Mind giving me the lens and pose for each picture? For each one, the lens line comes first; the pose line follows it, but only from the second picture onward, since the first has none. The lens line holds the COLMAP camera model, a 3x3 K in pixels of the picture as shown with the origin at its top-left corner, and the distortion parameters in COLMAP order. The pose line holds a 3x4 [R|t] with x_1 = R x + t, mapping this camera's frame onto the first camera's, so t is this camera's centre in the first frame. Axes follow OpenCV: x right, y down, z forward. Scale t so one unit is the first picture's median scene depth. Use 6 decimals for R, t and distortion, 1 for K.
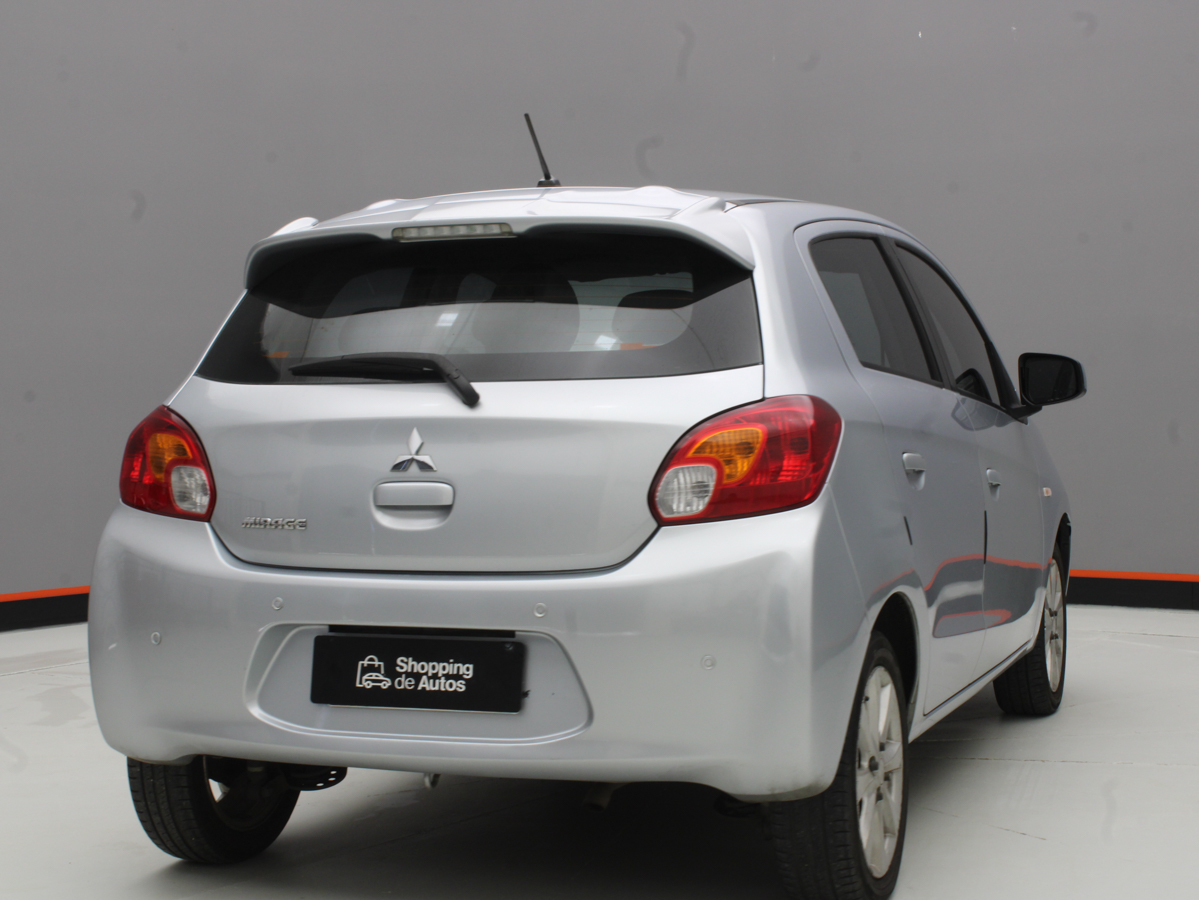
lens RADIAL K [[2040.5, 0, 599.5], [0, 2040.5, 450.0], [0, 0, 1]] dist [-0.018901, 0.014818]
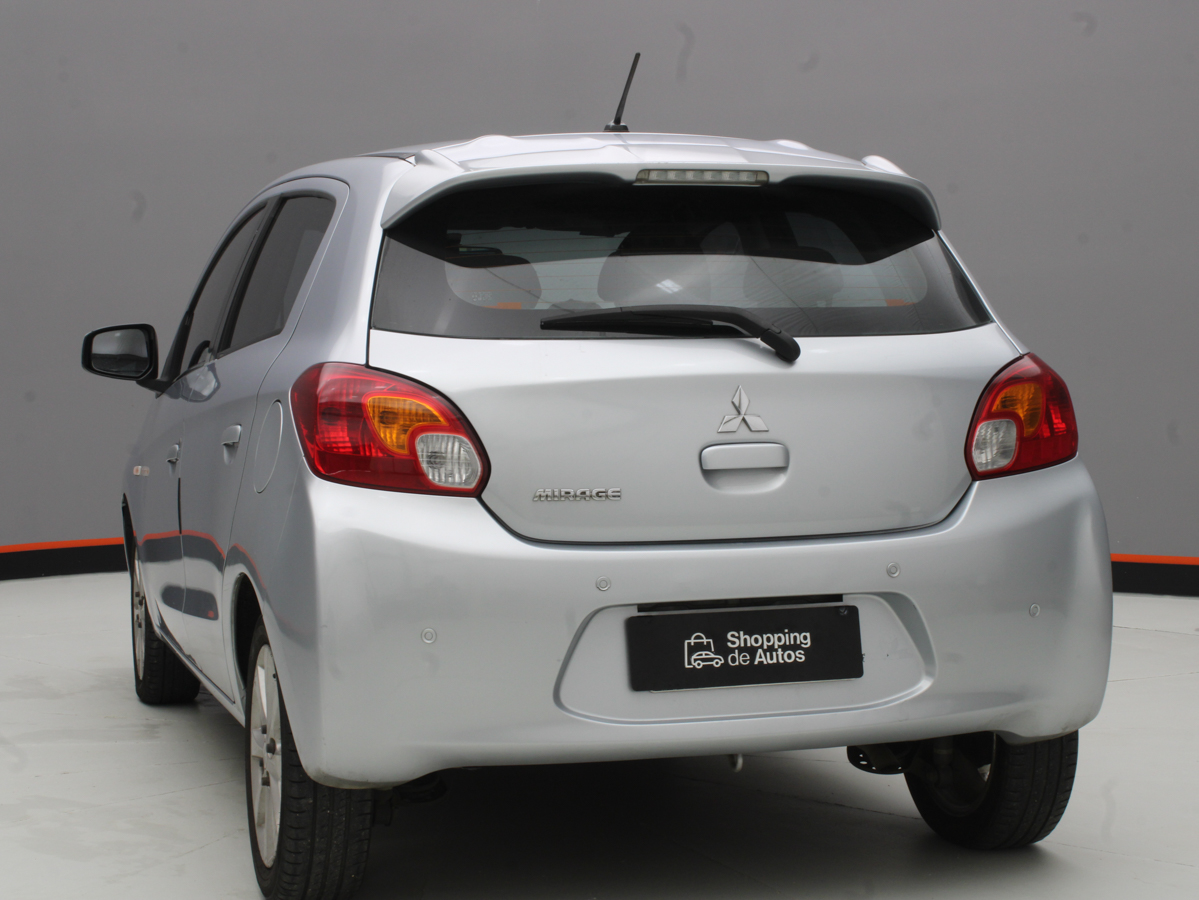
lens RADIAL K [[2141.3, 0, 599.5], [0, 2141.3, 450.0], [0, 0, 1]] dist [-0.008898, -0.067461]
pose [[0.788093, -0.022820, 0.615134, -0.746026], [0.017919, 0.999740, 0.014132, 0.003554], [-0.615296, -0.000115, 0.788296, 0.265873]]
